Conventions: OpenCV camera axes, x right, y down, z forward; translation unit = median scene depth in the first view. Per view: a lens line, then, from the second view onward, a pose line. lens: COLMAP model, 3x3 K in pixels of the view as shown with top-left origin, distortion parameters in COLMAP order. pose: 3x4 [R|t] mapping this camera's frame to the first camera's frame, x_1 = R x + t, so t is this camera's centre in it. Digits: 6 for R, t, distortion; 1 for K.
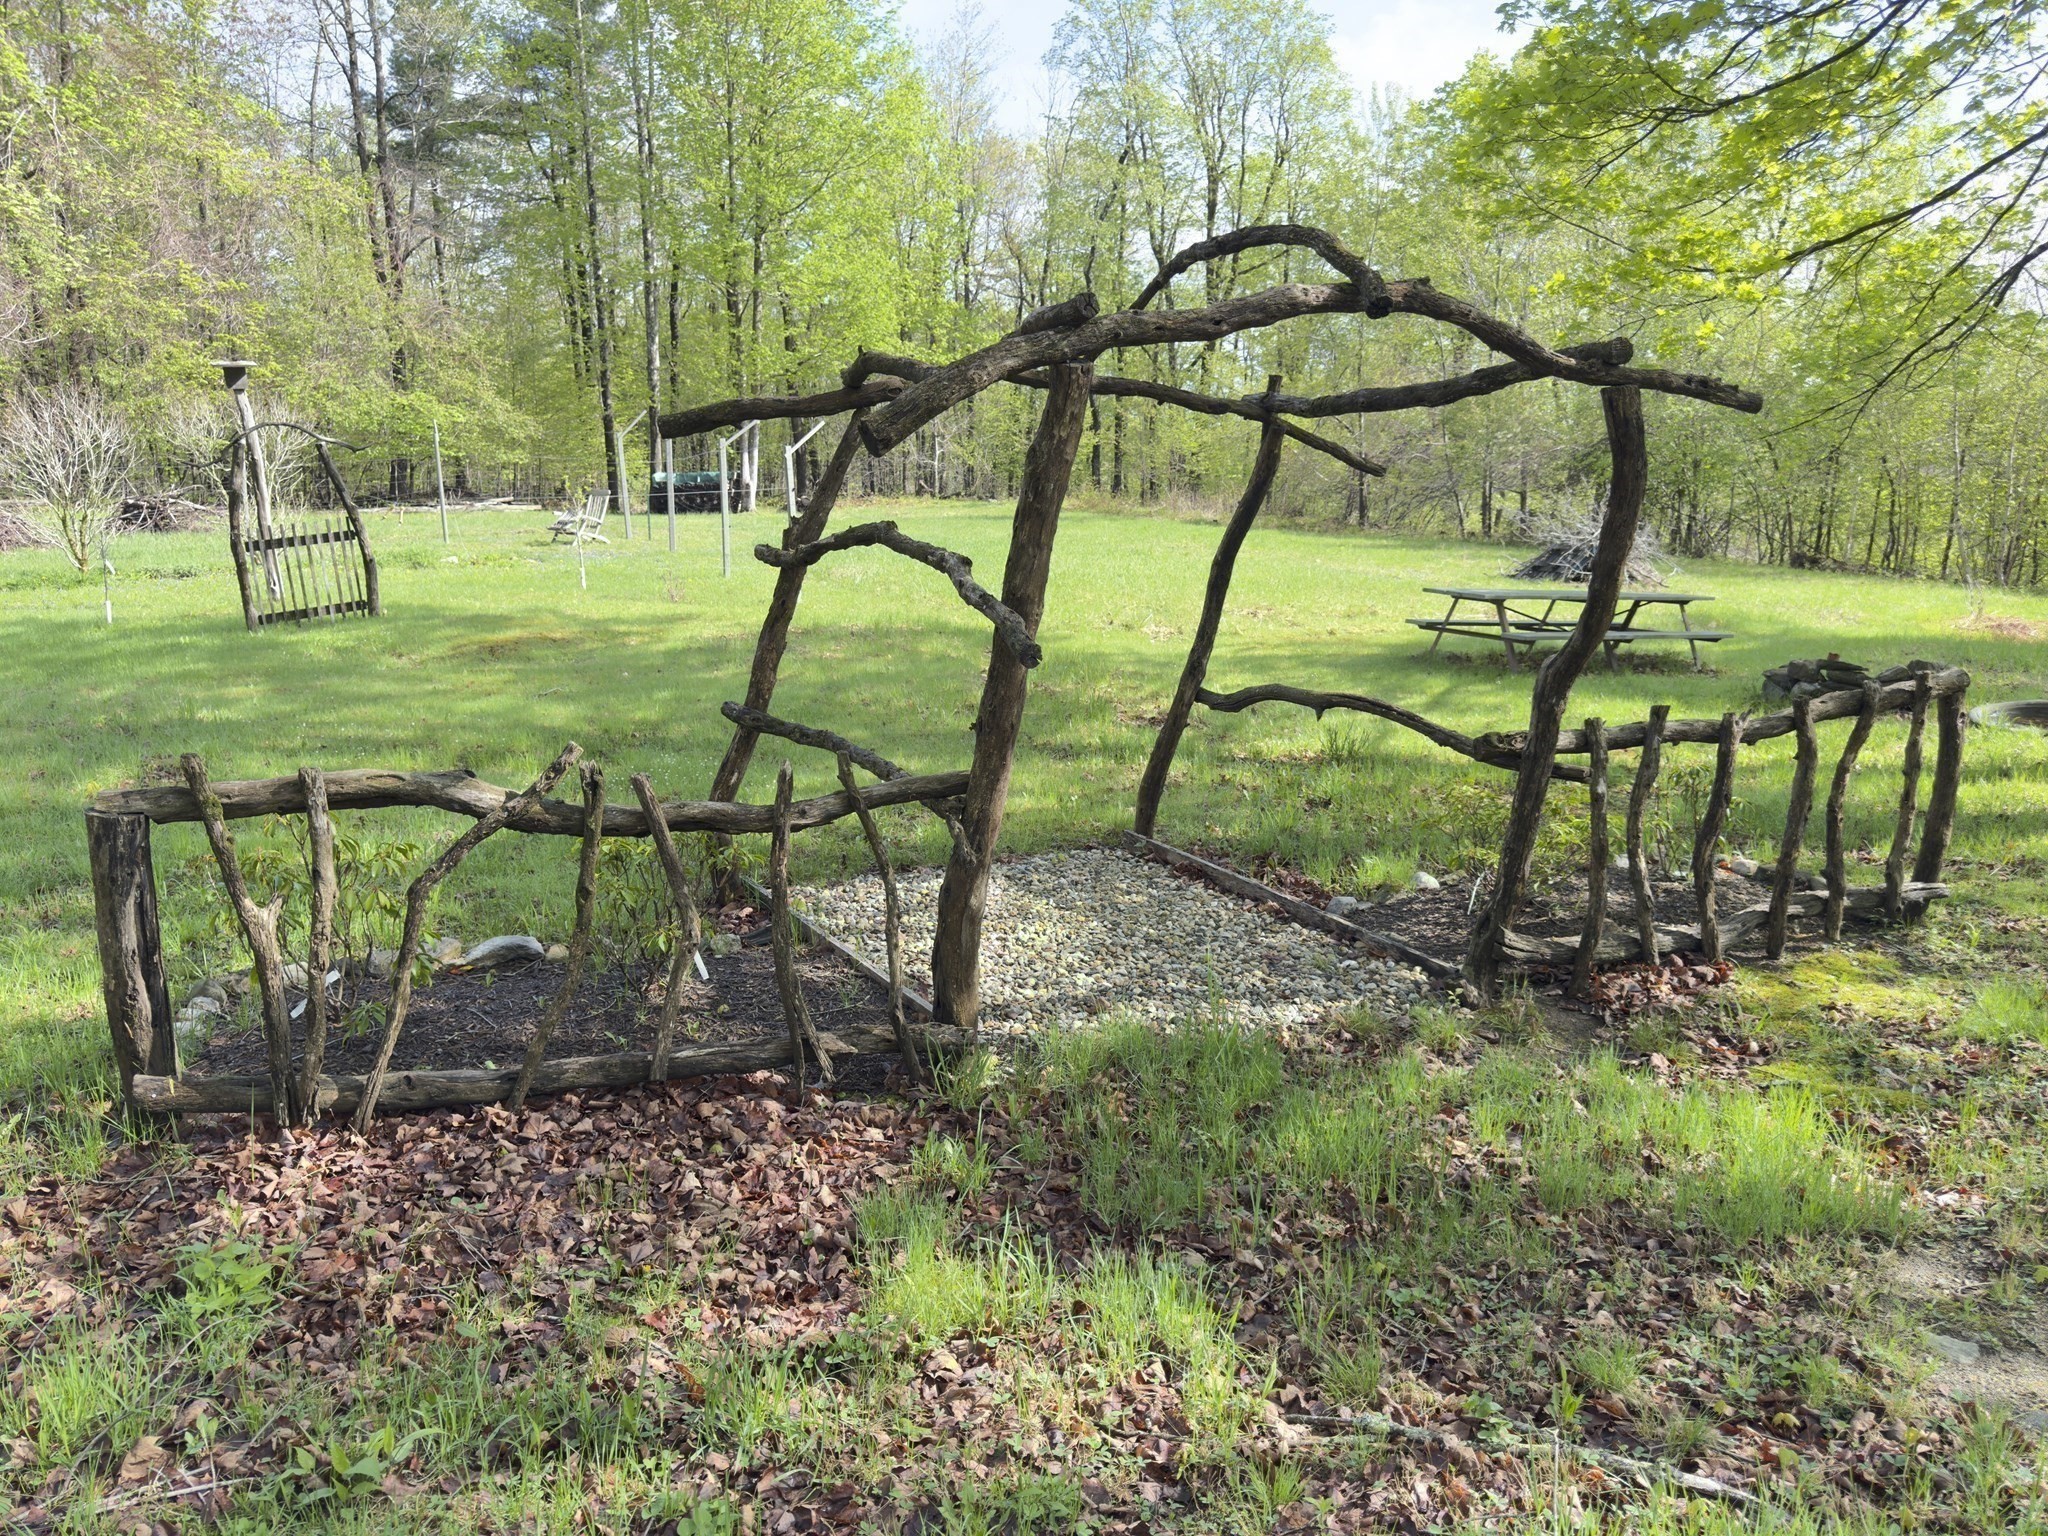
lens RADIAL K [[1425.0, 0, 1014.2], [0, 1425.0, 754.1], [0, 0, 1]] dist [0.029409, -0.010506]
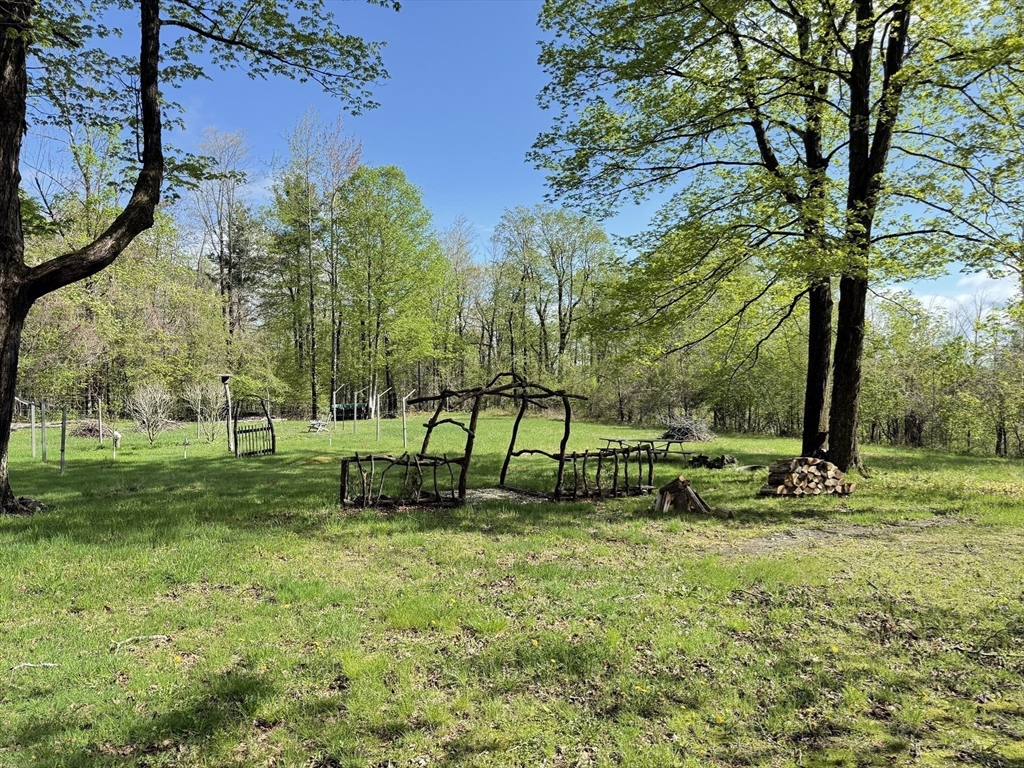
lens RADIAL K [[712.5, 0, 507.8], [0, 712.5, 383.7], [0, 0, 1]] dist [0.029409, -0.010506]
pose [[0.999321, -0.011968, 0.034839, 0.011397], [0.019196, 0.976377, -0.215218, 0.080823], [-0.031440, 0.215741, 0.975944, -0.461844]]
